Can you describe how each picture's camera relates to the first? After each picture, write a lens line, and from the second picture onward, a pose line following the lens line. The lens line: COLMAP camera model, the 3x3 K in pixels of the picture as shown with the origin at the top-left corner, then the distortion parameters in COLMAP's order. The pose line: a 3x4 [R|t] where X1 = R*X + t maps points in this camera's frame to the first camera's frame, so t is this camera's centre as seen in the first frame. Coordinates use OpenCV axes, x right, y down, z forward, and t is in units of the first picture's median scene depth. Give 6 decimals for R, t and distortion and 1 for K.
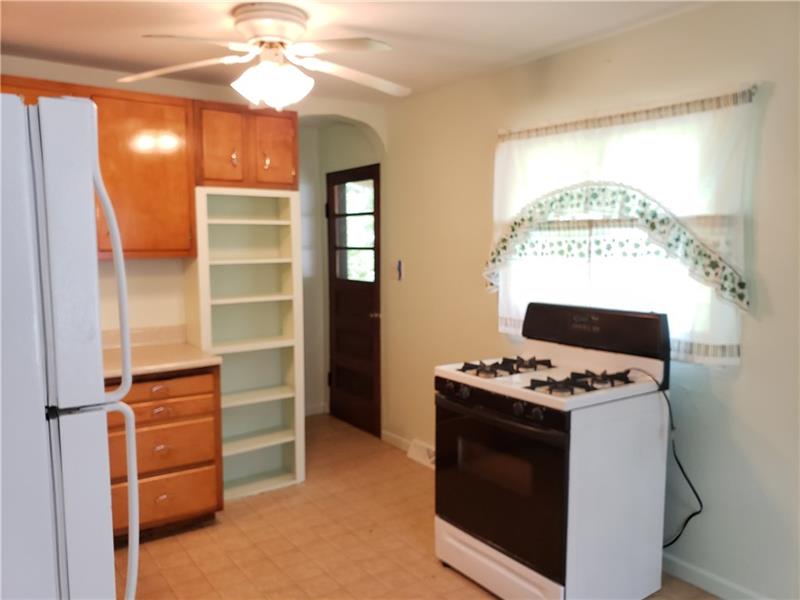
lens RADIAL K [[623.8, 0, 400.4], [0, 623.8, 299.9], [0, 0, 1]] dist [0.053775, -0.039552]
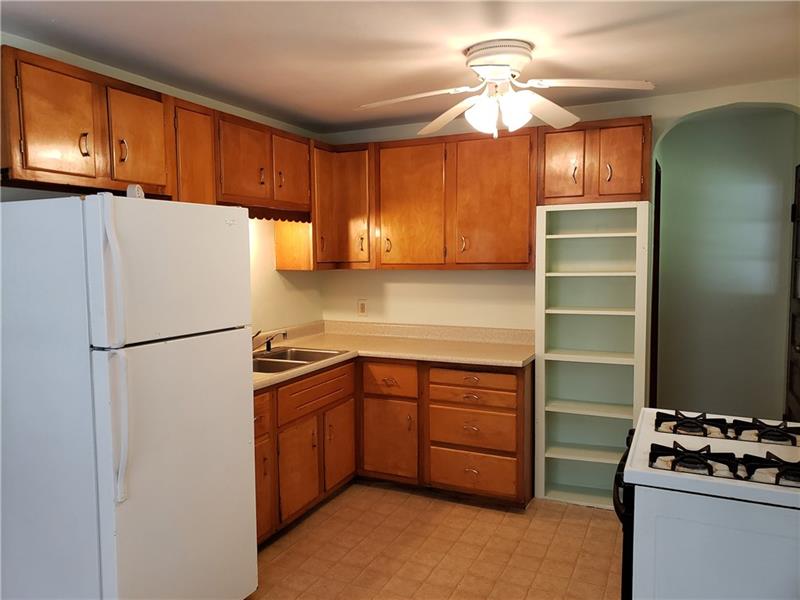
lens RADIAL K [[623.8, 0, 401.6], [0, 623.8, 302.7], [0, 0, 1]] dist [0.053775, -0.039552]
pose [[0.512511, 0.067754, -0.856003, 0.508587], [-0.071289, 0.996798, 0.036216, -0.033572], [0.855716, 0.042462, 0.515700, 0.239977]]
